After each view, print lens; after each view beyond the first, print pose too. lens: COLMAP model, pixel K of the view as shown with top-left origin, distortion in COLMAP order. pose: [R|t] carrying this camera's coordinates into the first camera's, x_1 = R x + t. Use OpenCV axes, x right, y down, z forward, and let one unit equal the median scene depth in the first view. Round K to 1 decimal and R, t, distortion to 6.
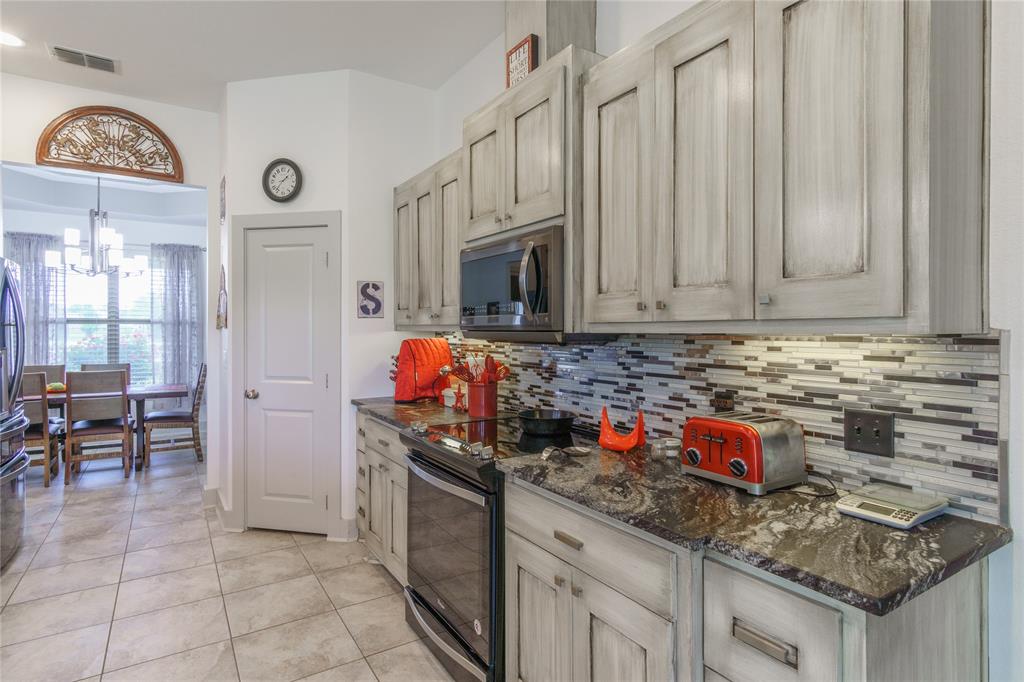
lens RADIAL K [[543.0, 0, 514.1], [0, 543.0, 331.9], [0, 0, 1]] dist [0.005576, 0.001037]
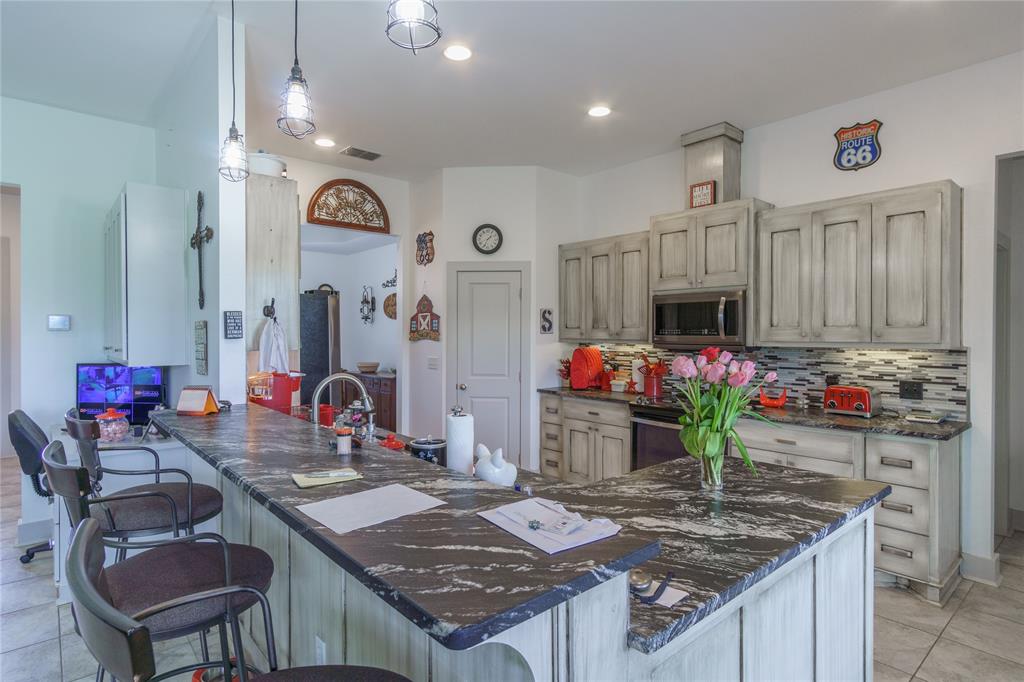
lens RADIAL K [[543.0, 0, 507.7], [0, 543.0, 337.0], [0, 0, 1]] dist [0.005576, 0.001037]
pose [[0.989405, -0.000522, 0.145183, -0.708632], [0.000099, 0.999996, 0.002925, -0.025684], [-0.145184, -0.002879, 0.989401, -0.538419]]
